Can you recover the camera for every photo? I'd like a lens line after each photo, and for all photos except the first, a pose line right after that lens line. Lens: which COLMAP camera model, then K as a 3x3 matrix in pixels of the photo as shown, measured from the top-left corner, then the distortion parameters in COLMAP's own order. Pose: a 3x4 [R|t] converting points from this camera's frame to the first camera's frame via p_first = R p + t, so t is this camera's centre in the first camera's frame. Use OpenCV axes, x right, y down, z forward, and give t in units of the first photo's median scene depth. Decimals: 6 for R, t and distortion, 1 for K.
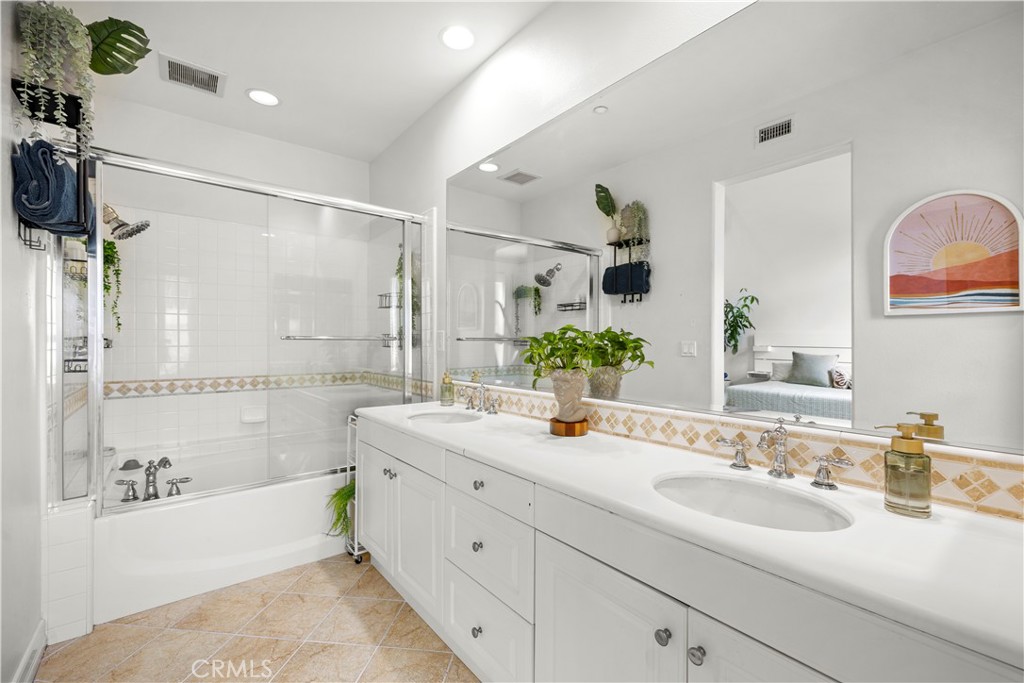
lens RADIAL K [[441.1, 0, 509.6], [0, 441.1, 344.4], [0, 0, 1]] dist [0.007884, -0.001421]
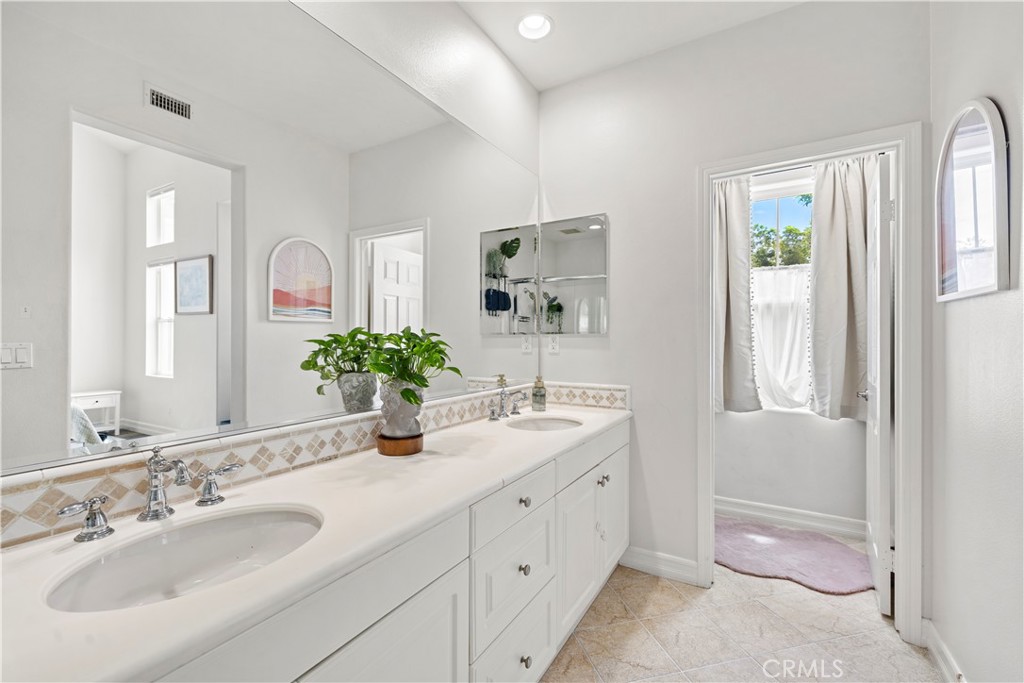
lens RADIAL K [[441.1, 0, 507.4], [0, 441.1, 335.3], [0, 0, 1]] dist [0.007884, -0.001421]
pose [[-0.326718, 0.002894, 0.945117, -0.655227], [0.006034, 0.999981, -0.000976, -0.021076], [-0.945103, 0.005384, -0.326729, 0.938614]]
